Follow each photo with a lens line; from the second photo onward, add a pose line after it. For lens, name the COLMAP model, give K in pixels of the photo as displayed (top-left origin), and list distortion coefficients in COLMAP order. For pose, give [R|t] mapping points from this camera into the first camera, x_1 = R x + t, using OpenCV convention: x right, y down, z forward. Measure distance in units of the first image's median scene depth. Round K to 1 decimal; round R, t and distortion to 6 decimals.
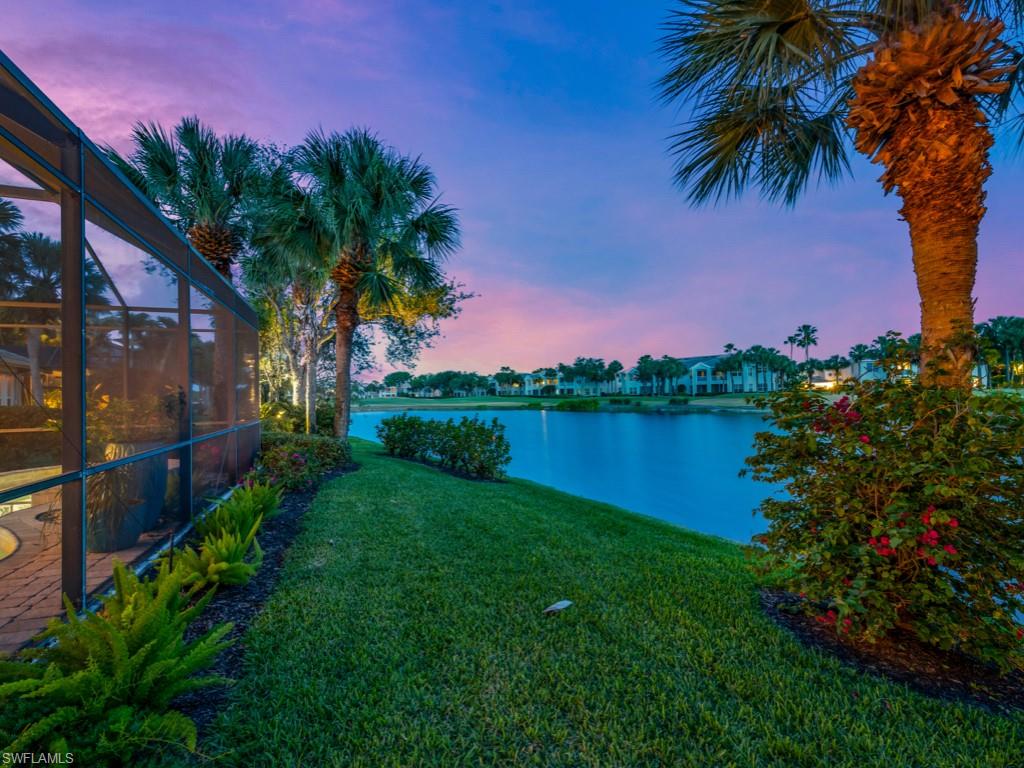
lens RADIAL K [[450.4, 0, 506.4], [0, 450.4, 386.7], [0, 0, 1]] dist [0.008850, -0.000635]
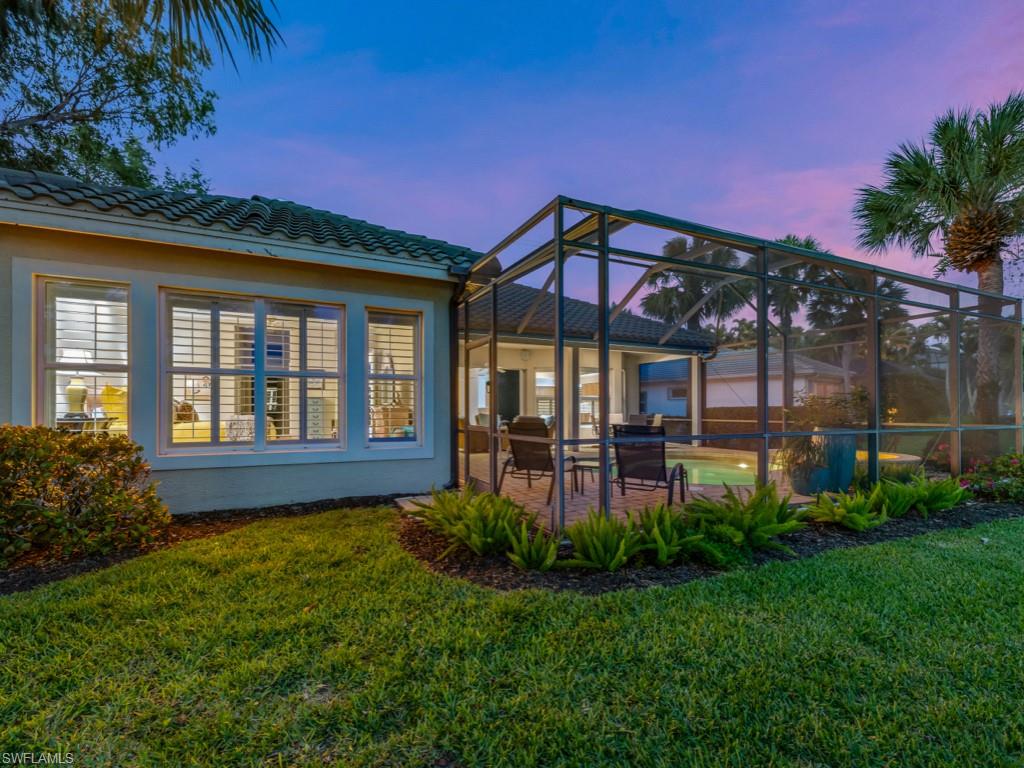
lens RADIAL K [[450.4, 0, 506.4], [0, 450.4, 386.7], [0, 0, 1]] dist [0.008850, -0.000635]
pose [[0.082835, -0.034917, -0.995951, 0.128535], [0.018667, 0.999265, -0.033480, 0.006498], [0.996388, -0.015818, 0.083425, -0.026773]]
